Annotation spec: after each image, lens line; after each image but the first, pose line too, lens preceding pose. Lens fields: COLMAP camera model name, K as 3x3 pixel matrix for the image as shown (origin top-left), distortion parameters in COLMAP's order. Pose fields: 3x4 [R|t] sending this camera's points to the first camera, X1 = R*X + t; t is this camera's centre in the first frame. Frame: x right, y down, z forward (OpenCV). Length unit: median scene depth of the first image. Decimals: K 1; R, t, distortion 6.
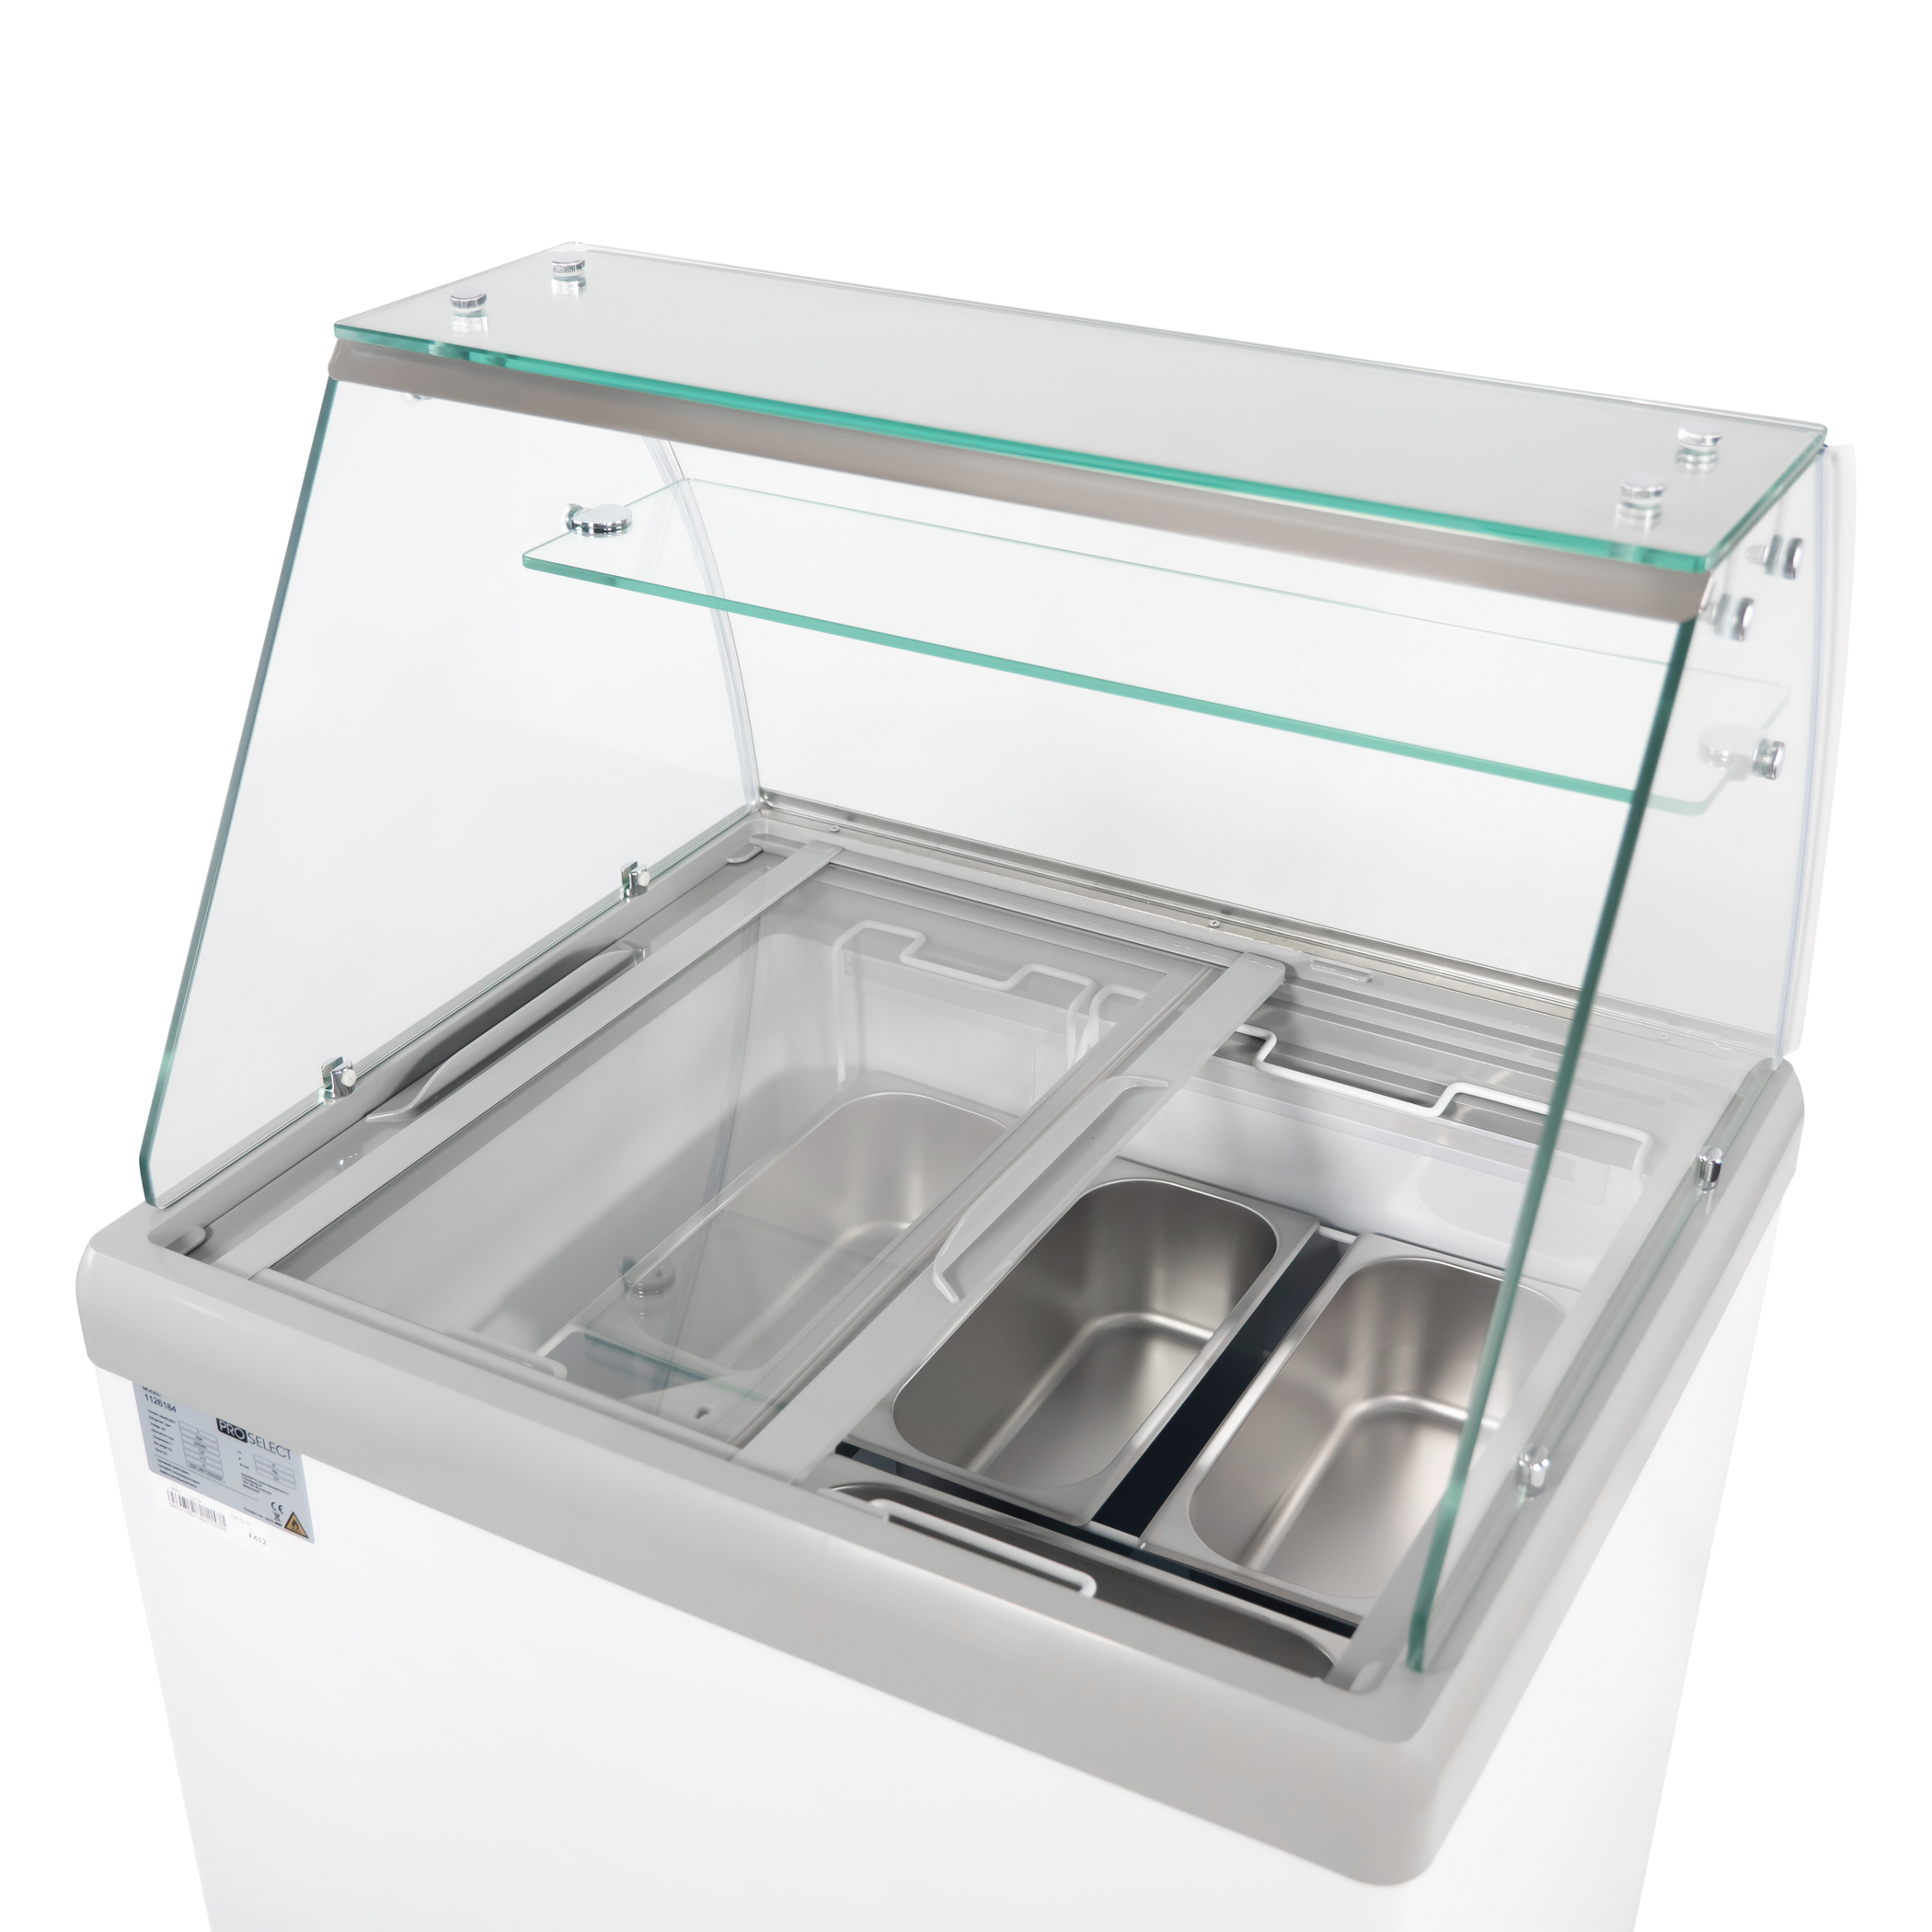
lens RADIAL K [[2654.1, 0, 966.0], [0, 2654.1, 966.0], [0, 0, 1]] dist [0.022032, 0.005970]
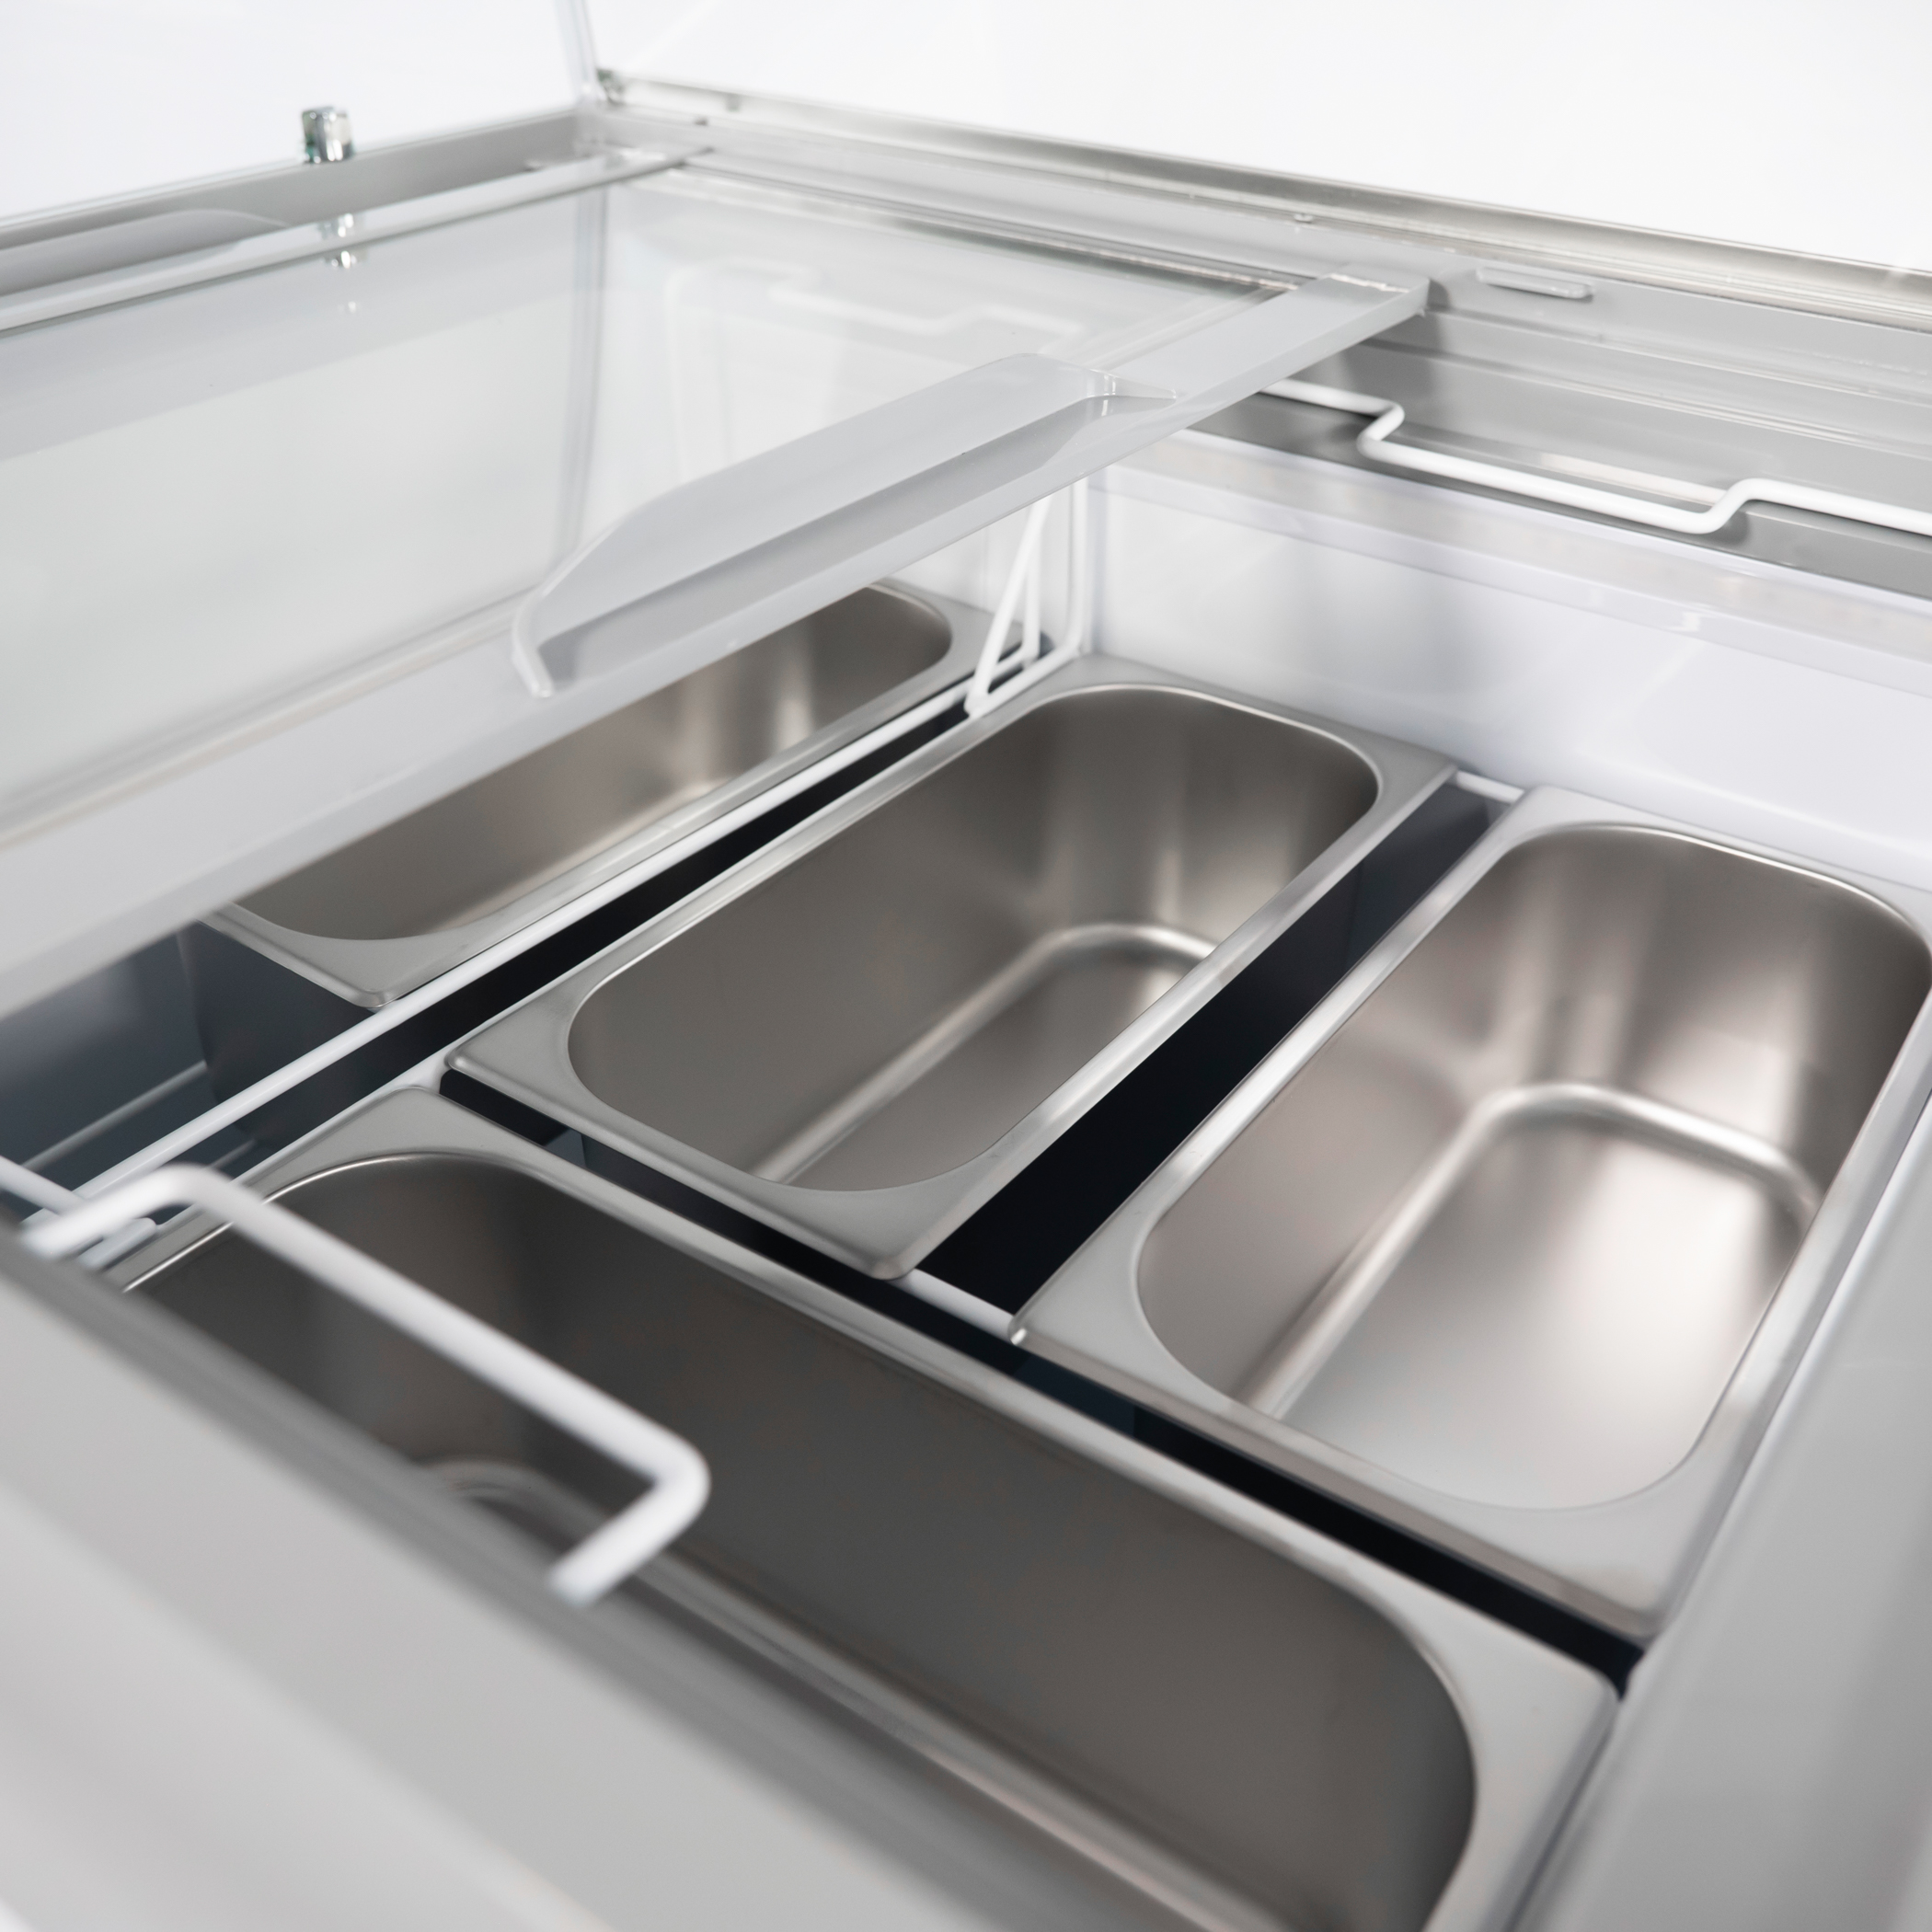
lens RADIAL K [[2064.2, 0, 1000.6], [0, 2064.2, 900.9], [0, 0, 1]] dist [0.008159, -0.001554]
pose [[0.995504, 0.065578, -0.068340, 0.070523], [-0.062928, 0.997206, 0.040241, 0.114692], [0.070788, -0.035760, 0.996850, 0.570397]]
